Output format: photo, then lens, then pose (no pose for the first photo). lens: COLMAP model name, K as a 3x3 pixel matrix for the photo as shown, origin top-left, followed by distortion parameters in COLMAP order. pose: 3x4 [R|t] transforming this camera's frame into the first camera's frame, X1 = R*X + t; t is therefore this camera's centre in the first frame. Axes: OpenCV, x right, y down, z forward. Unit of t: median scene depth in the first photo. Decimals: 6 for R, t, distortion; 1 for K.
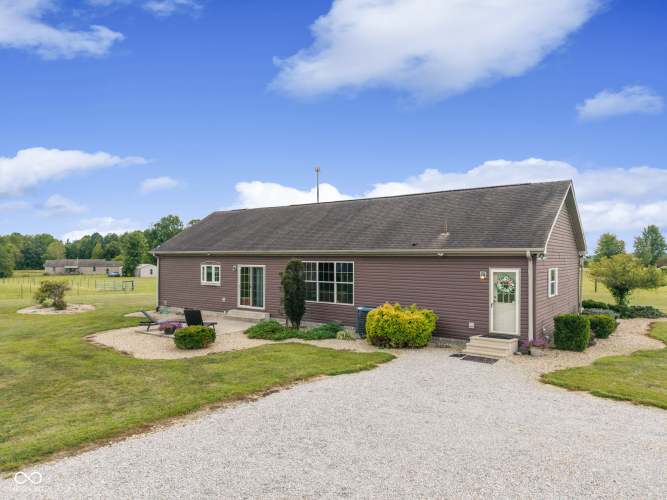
lens RADIAL K [[457.7, 0, 331.9], [0, 457.7, 274.9], [0, 0, 1]] dist [-0.004862, -0.001921]
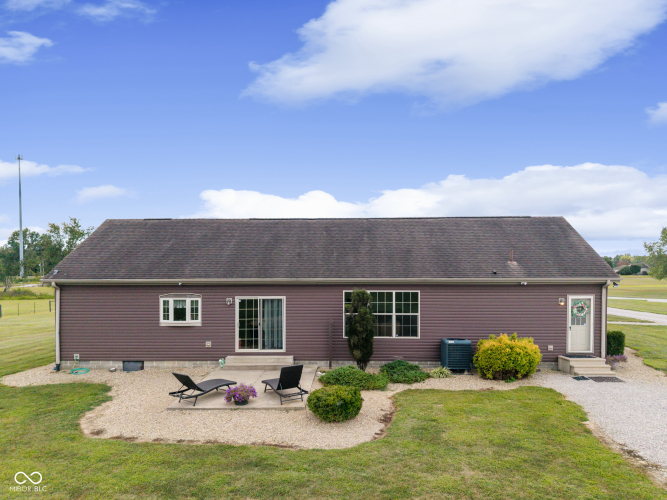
lens RADIAL K [[457.7, 0, 331.9], [0, 457.7, 274.9], [0, 0, 1]] dist [-0.004862, -0.001921]
pose [[0.817069, -0.012129, 0.576412, -0.611897], [0.028242, 0.999420, -0.019005, -0.047068], [-0.575847, 0.031807, 0.816938, 0.335363]]
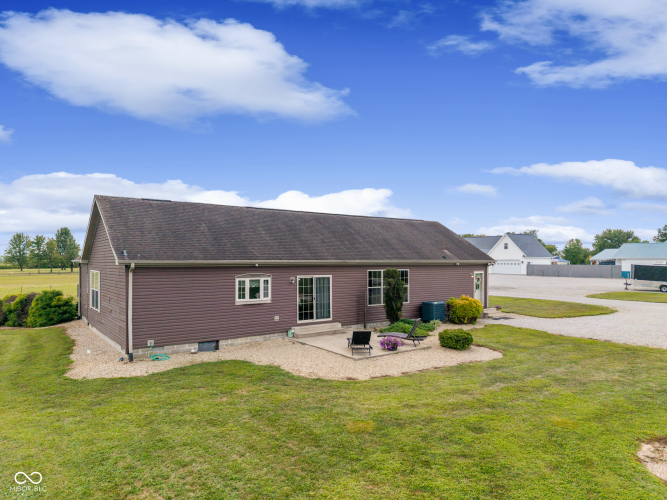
lens RADIAL K [[453.0, 0, 345.5], [0, 453.0, 246.9], [0, 0, 1]] dist [-0.000532, -0.000601]
pose [[0.279196, 0.026443, 0.959870, -1.225203], [0.038574, 0.998505, -0.038727, -0.048761], [-0.959459, 0.047839, 0.277758, 0.787378]]
